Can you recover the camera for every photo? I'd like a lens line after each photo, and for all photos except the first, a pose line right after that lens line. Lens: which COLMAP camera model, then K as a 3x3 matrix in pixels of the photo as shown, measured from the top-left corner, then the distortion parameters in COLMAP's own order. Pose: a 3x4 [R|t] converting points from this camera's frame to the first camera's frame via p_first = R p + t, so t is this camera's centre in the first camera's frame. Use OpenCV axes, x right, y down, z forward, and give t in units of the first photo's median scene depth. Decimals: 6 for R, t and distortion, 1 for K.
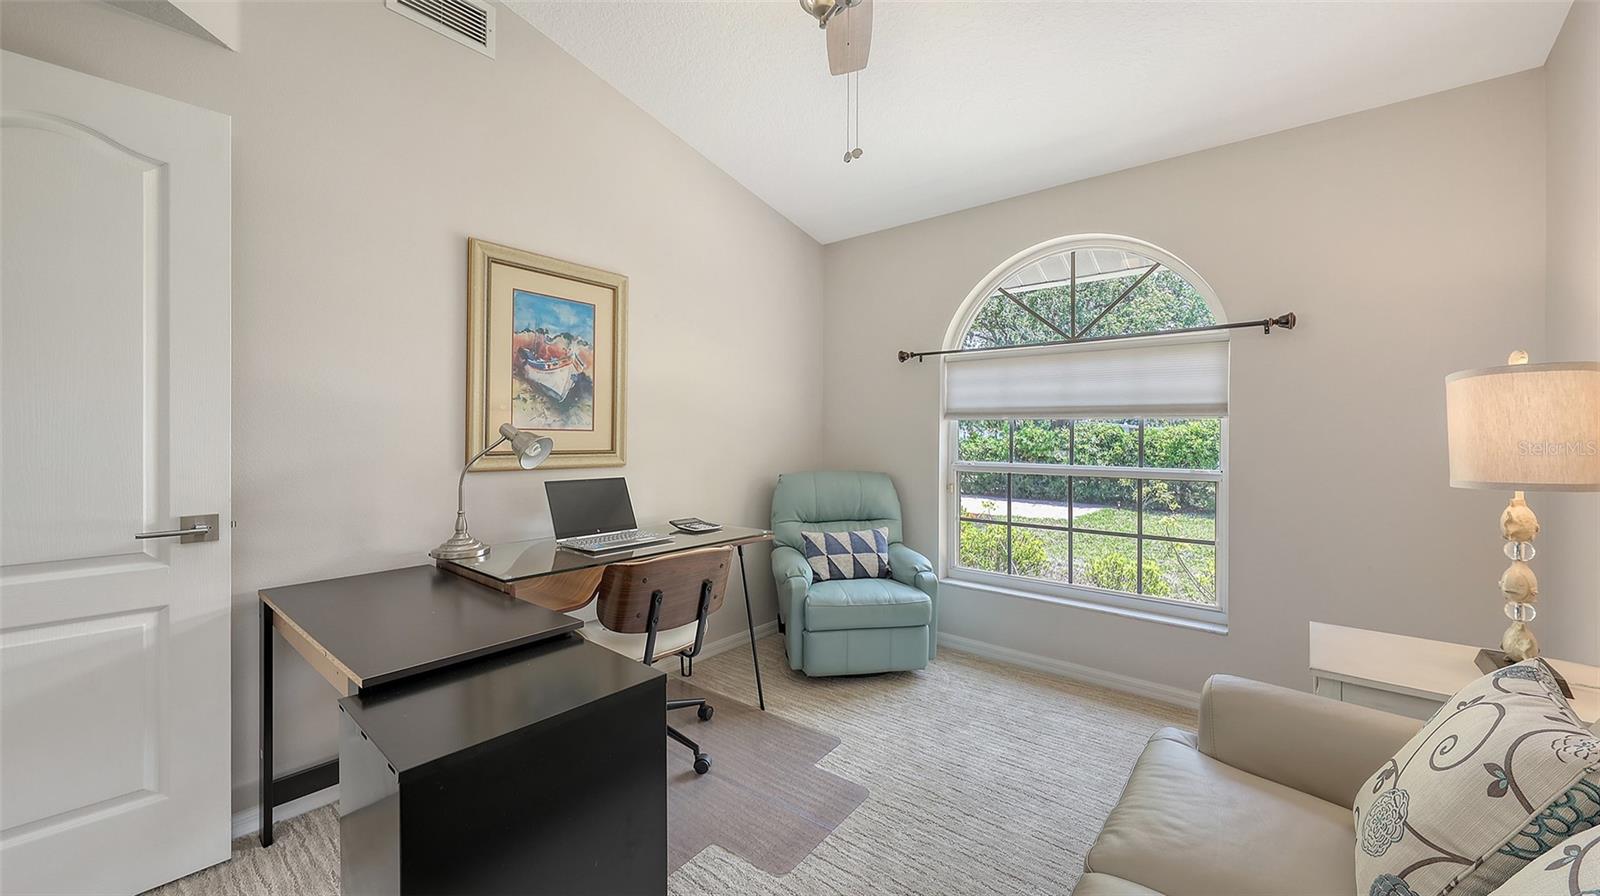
lens RADIAL K [[596.2, 0, 798.5], [0, 596.2, 435.1], [0, 0, 1]] dist [0.003082, -0.000130]
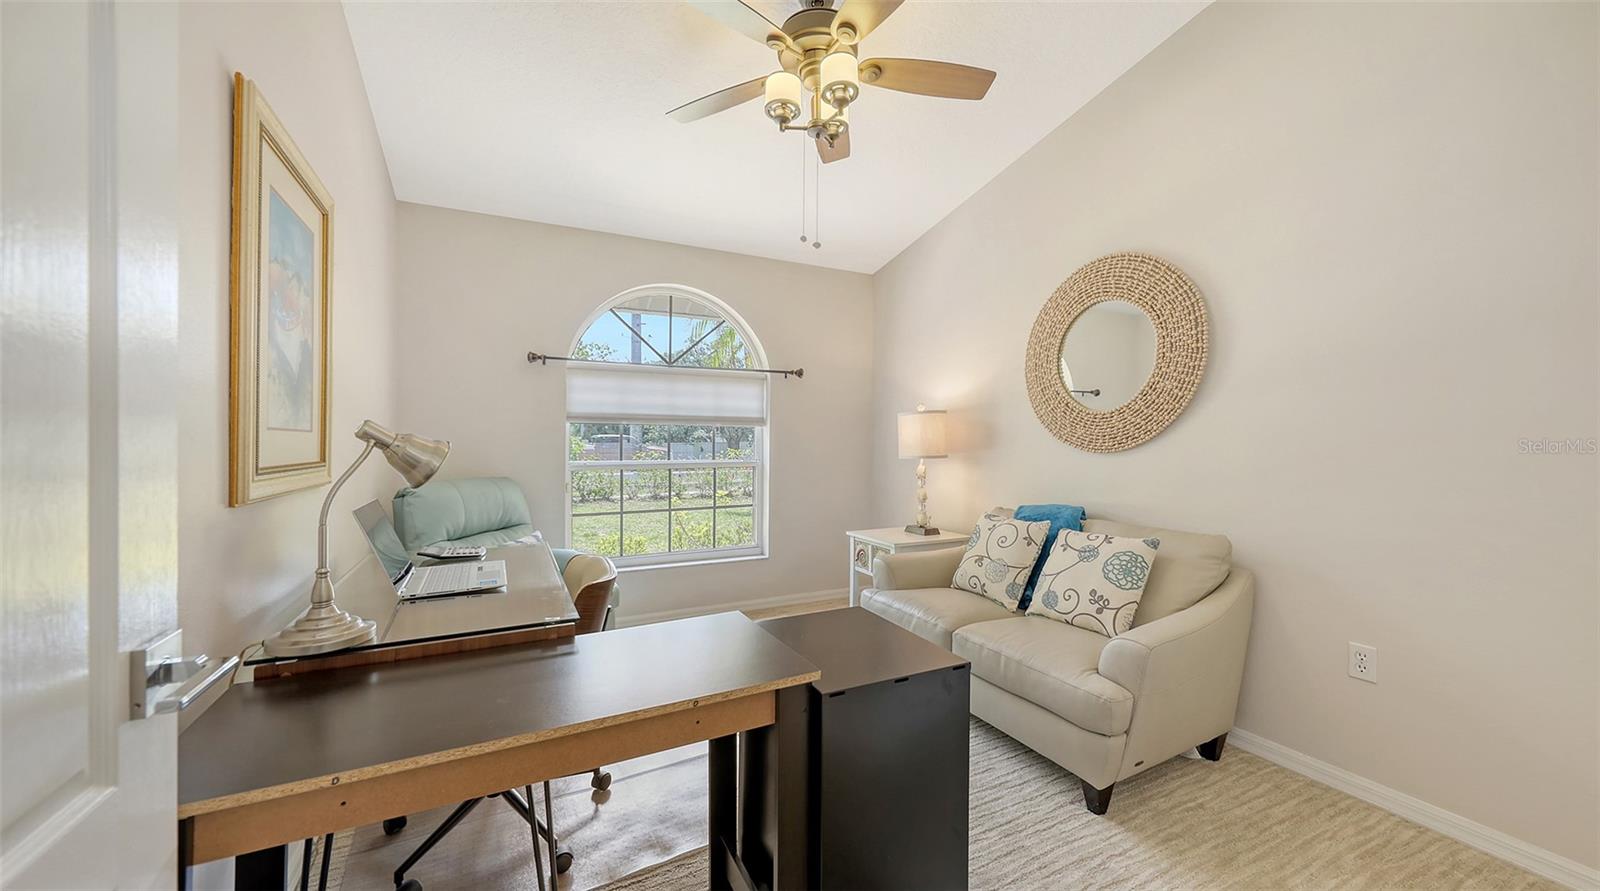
lens RADIAL K [[596.2, 0, 802.0], [0, 596.2, 447.2], [0, 0, 1]] dist [0.003082, -0.000130]
pose [[0.387883, -0.016415, 0.921562, -0.716755], [0.000730, 0.999847, 0.017503, -0.001276], [-0.921708, -0.006116, 0.387835, 0.264347]]
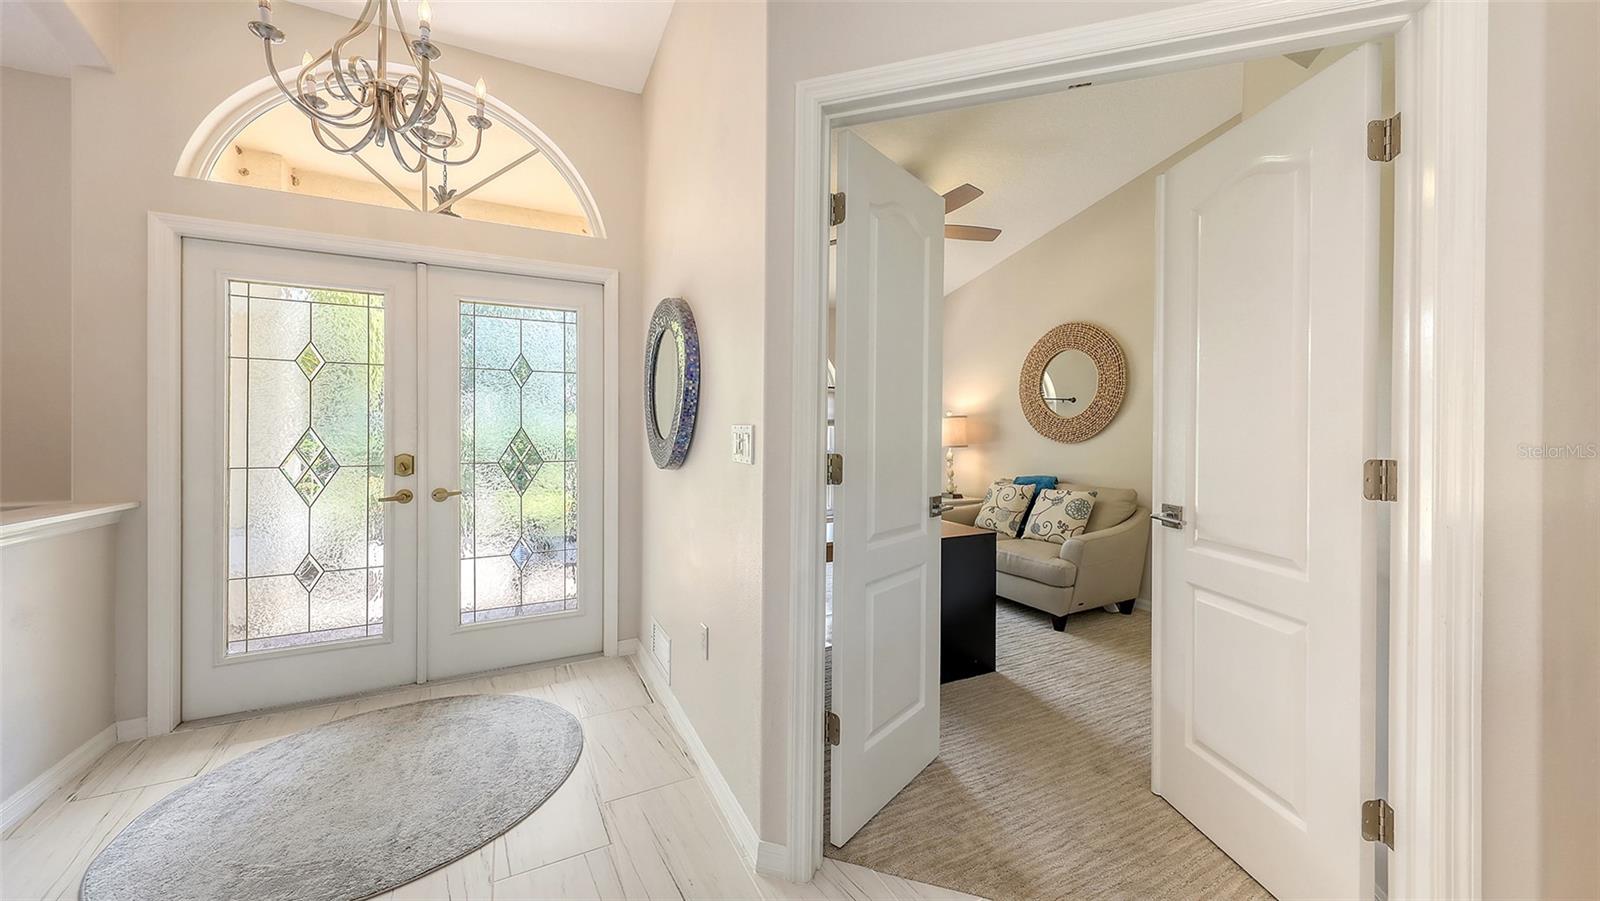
lens RADIAL K [[565.5, 0, 796.5], [0, 565.5, 435.9], [0, 0, 1]] dist [0.003088, 0.000062]
pose [[0.403480, -0.006313, 0.914967, -1.331625], [0.002926, 0.999980, 0.005610, -0.004096], [-0.914984, 0.000414, 0.403490, 0.241283]]
